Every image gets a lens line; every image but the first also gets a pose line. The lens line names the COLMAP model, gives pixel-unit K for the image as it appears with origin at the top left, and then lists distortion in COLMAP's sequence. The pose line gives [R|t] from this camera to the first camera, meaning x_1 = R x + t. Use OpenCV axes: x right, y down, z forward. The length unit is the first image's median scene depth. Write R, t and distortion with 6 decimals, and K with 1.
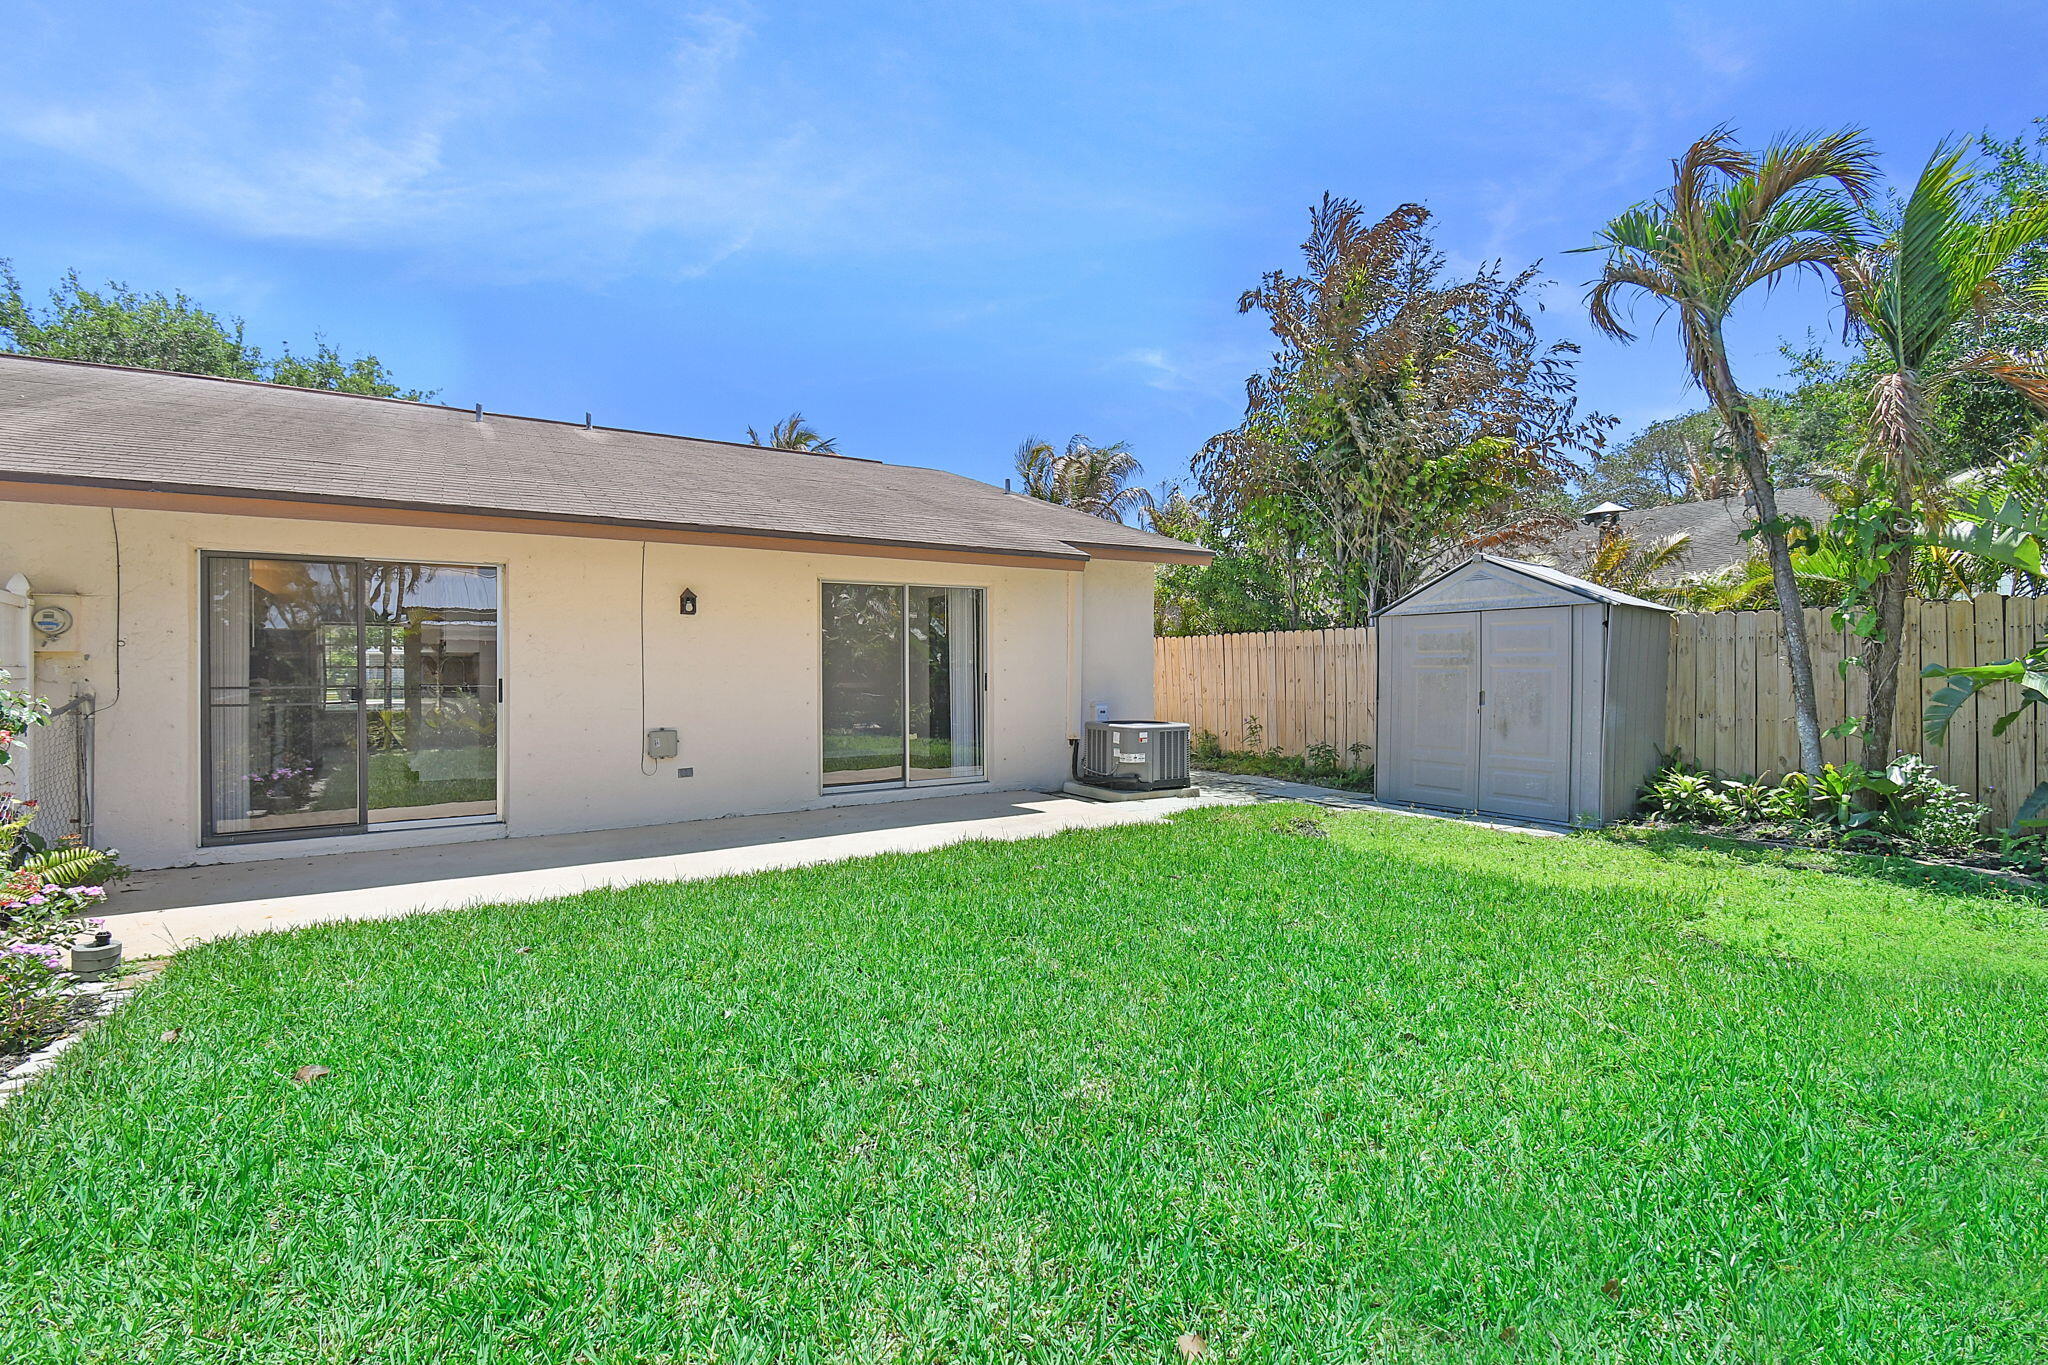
lens RADIAL K [[922.9, 0, 1002.8], [0, 922.9, 678.6], [0, 0, 1]] dist [0.034657, -0.032309]
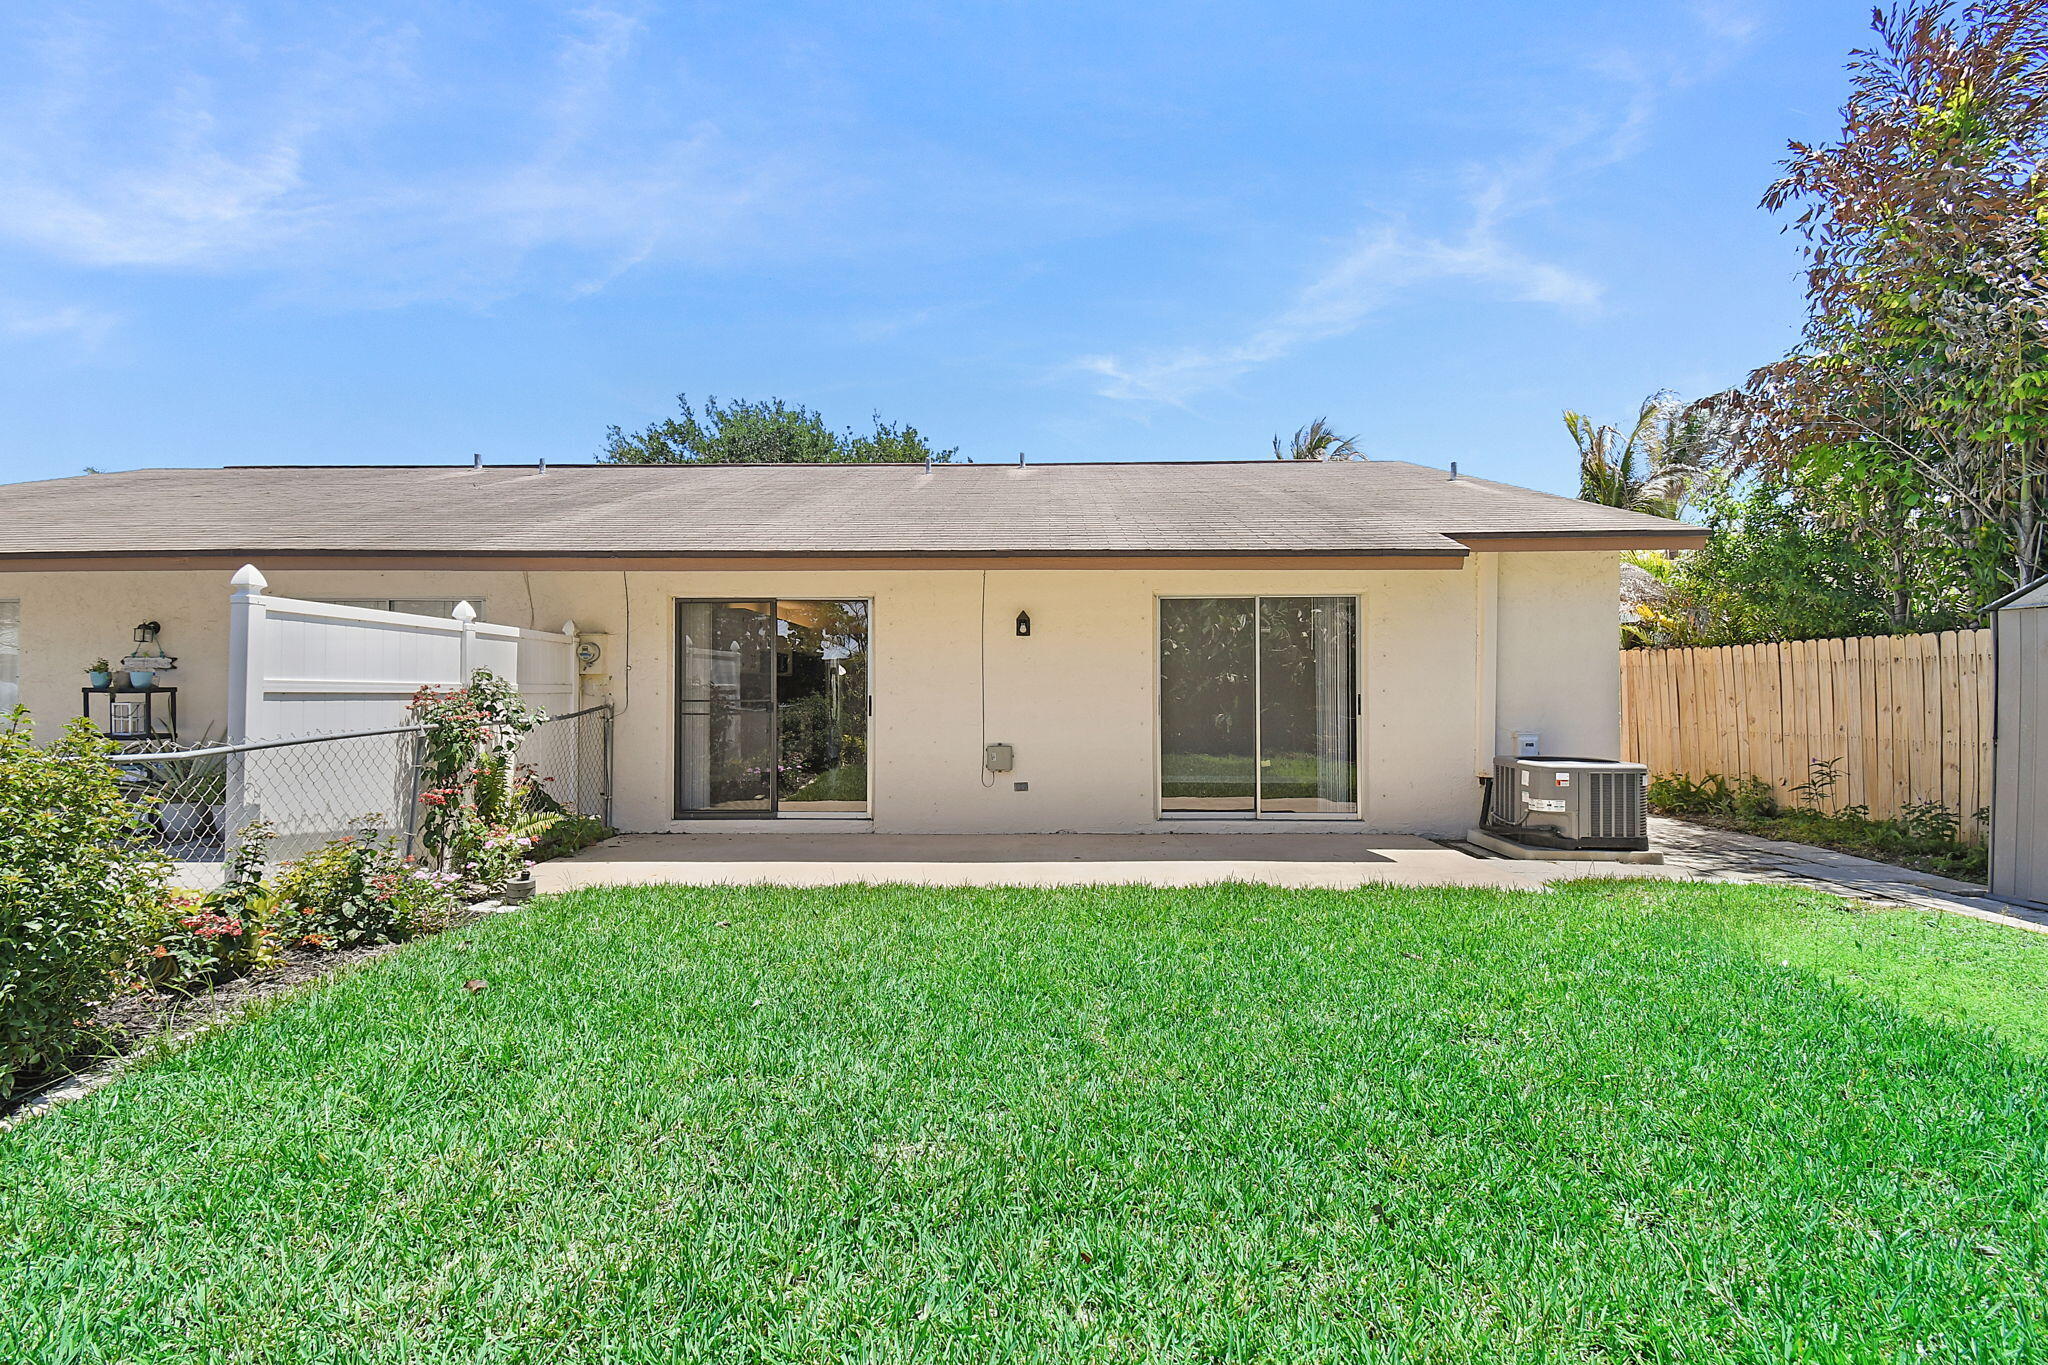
lens RADIAL K [[951.3, 0, 988.1], [0, 951.3, 683.7], [0, 0, 1]] dist [0.031678, -0.029687]
pose [[0.834398, 0.001695, -0.551160, 0.191705], [-0.009891, 0.999880, -0.011899, -0.001721], [0.551074, 0.015380, 0.834315, 0.070476]]
